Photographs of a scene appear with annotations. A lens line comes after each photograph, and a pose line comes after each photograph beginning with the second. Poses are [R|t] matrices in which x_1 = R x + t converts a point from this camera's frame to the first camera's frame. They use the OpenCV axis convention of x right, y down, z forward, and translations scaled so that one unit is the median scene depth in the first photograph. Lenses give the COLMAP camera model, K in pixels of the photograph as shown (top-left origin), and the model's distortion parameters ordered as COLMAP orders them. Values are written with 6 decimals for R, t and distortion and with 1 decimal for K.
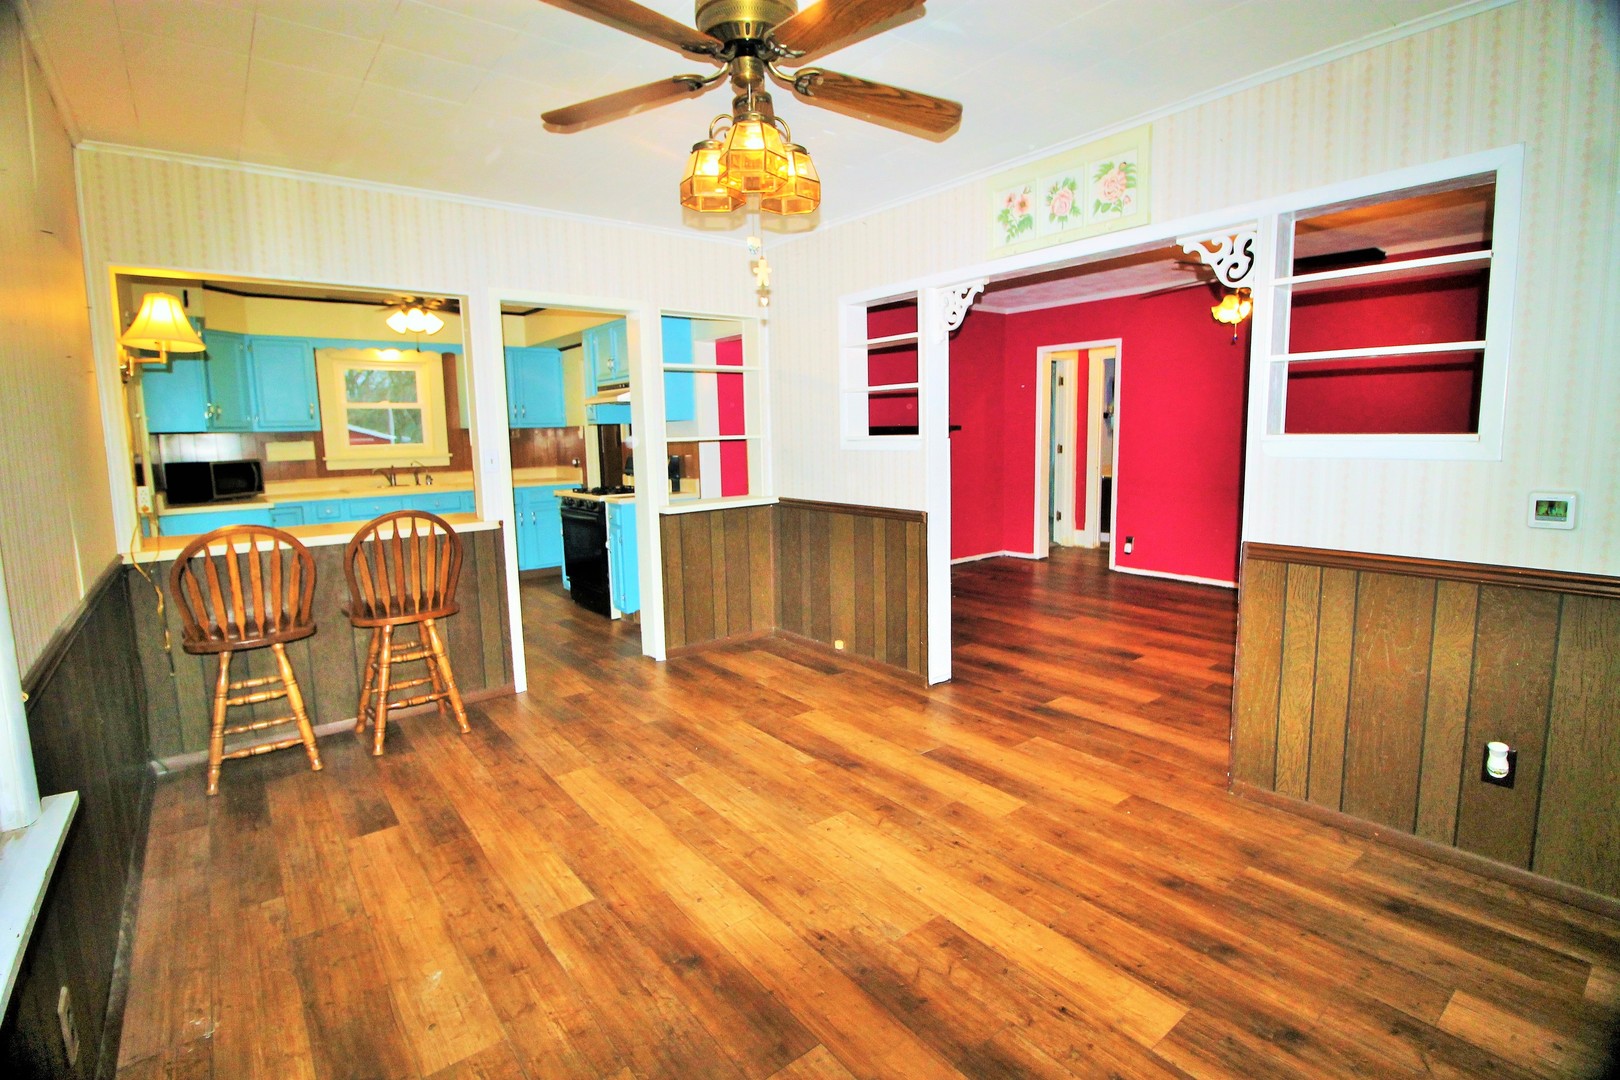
lens RADIAL K [[766.4, 0, 803.3], [0, 766.4, 520.2], [0, 0, 1]] dist [-0.001272, -0.000458]
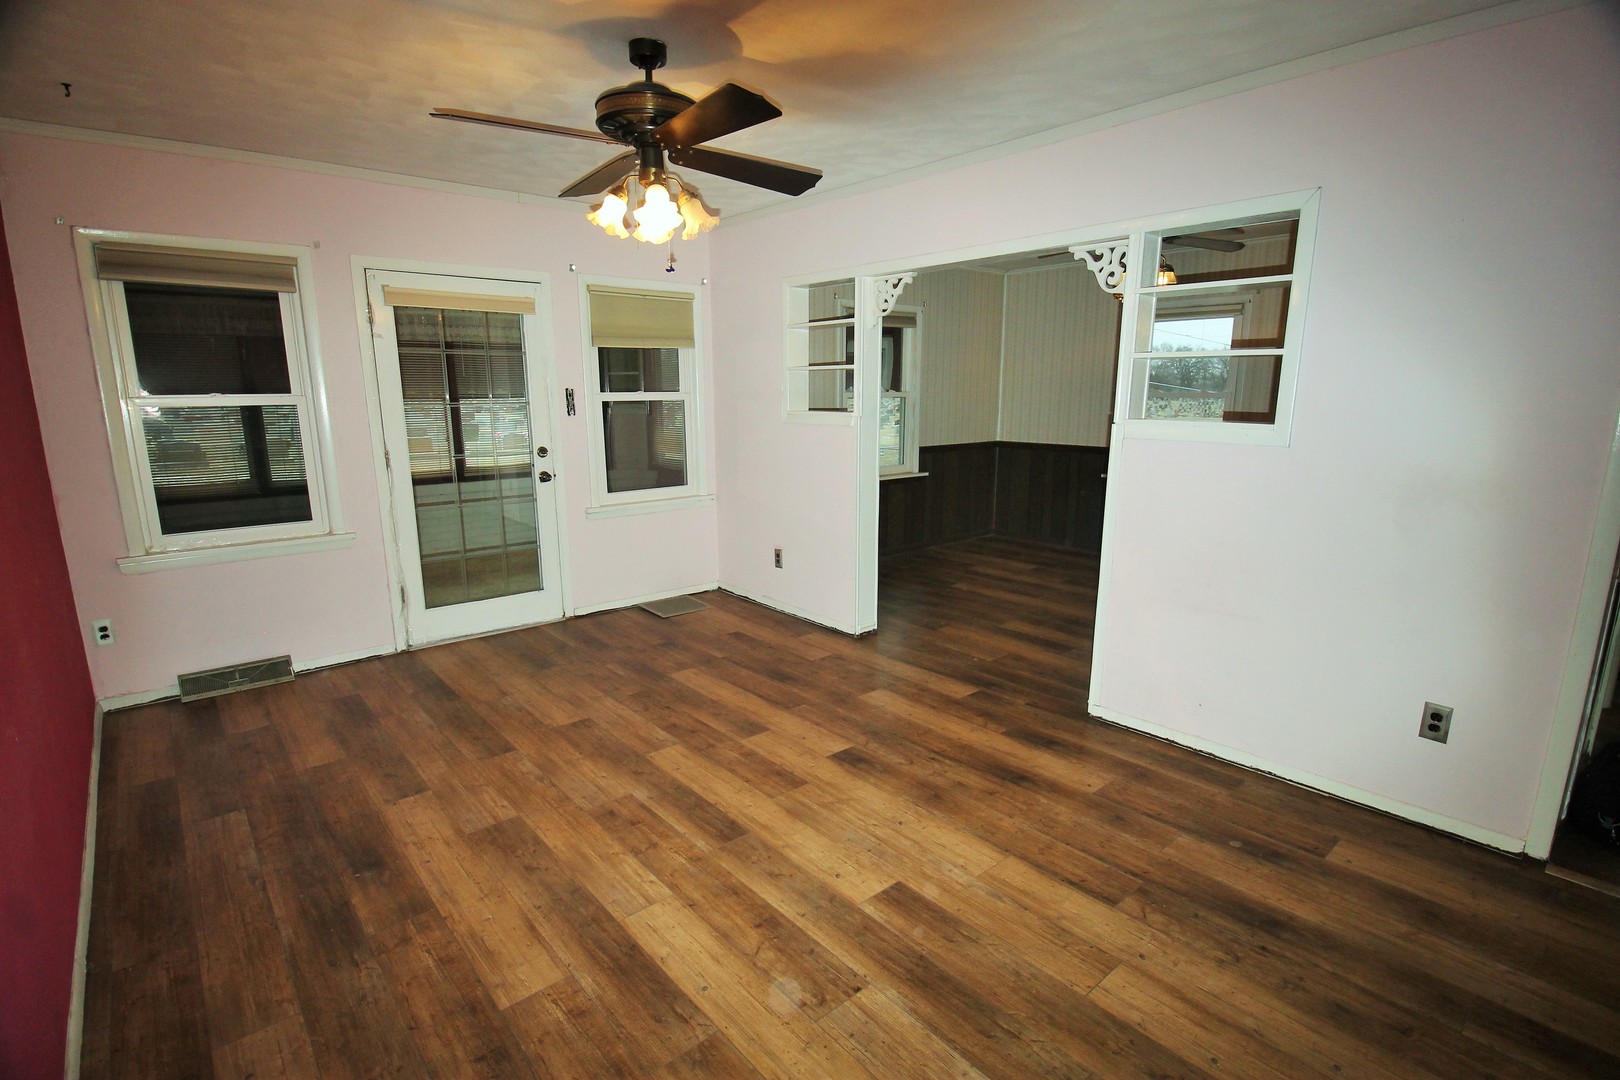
lens RADIAL K [[790.8, 0, 807.3], [0, 790.8, 558.0], [0, 0, 1]] dist [-0.001824, -0.000559]
pose [[-0.998602, 0.033089, -0.041230, 1.064273], [0.017776, 0.944654, 0.327586, -0.487899], [0.049788, 0.326395, -0.943921, 3.513399]]
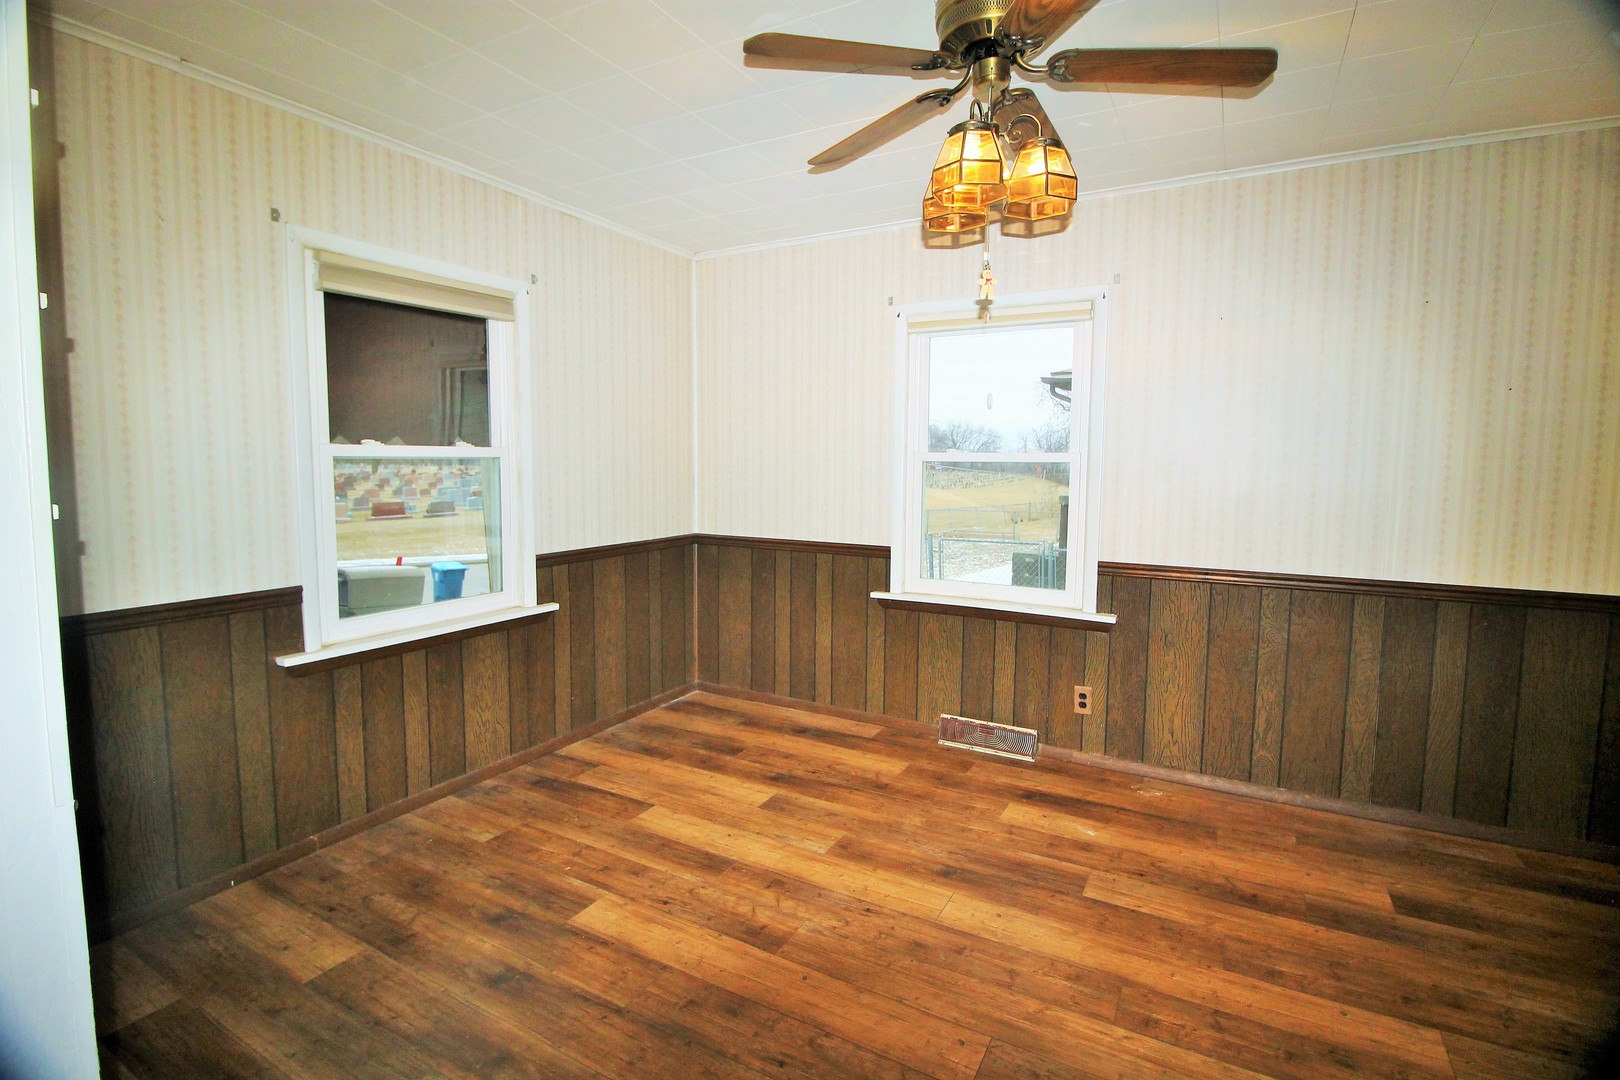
lens RADIAL K [[766.4, 0, 803.3], [0, 766.4, 520.2], [0, 0, 1]] dist [-0.001272, -0.000458]
pose [[-0.924963, 0.043684, -0.377537, 0.514218], [-0.034447, 0.979647, 0.197749, -0.238180], [0.378492, 0.195916, -0.904633, 1.878197]]
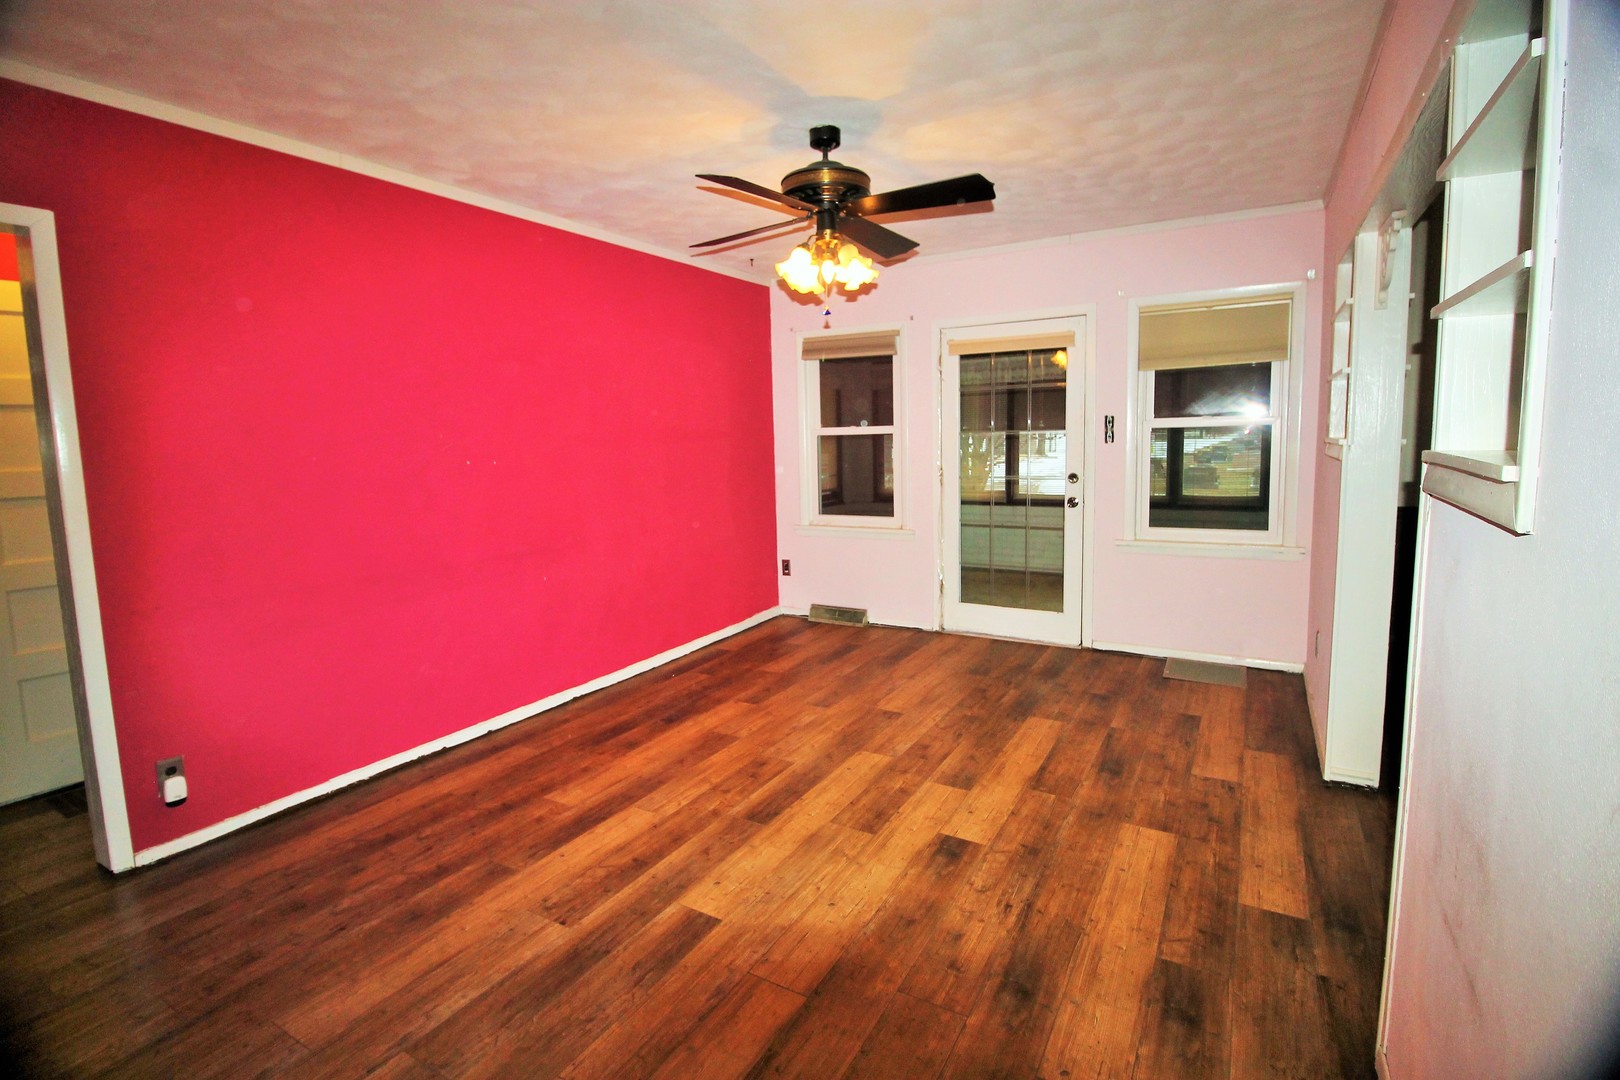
lens RADIAL K [[766.4, 0, 803.3], [0, 766.4, 520.2], [0, 0, 1]] dist [-0.001272, -0.000458]
pose [[-0.359897, -0.074922, 0.929979, -0.101690], [0.142862, 0.980590, 0.134286, -0.336525], [-0.921989, 0.181188, -0.342208, 2.741183]]
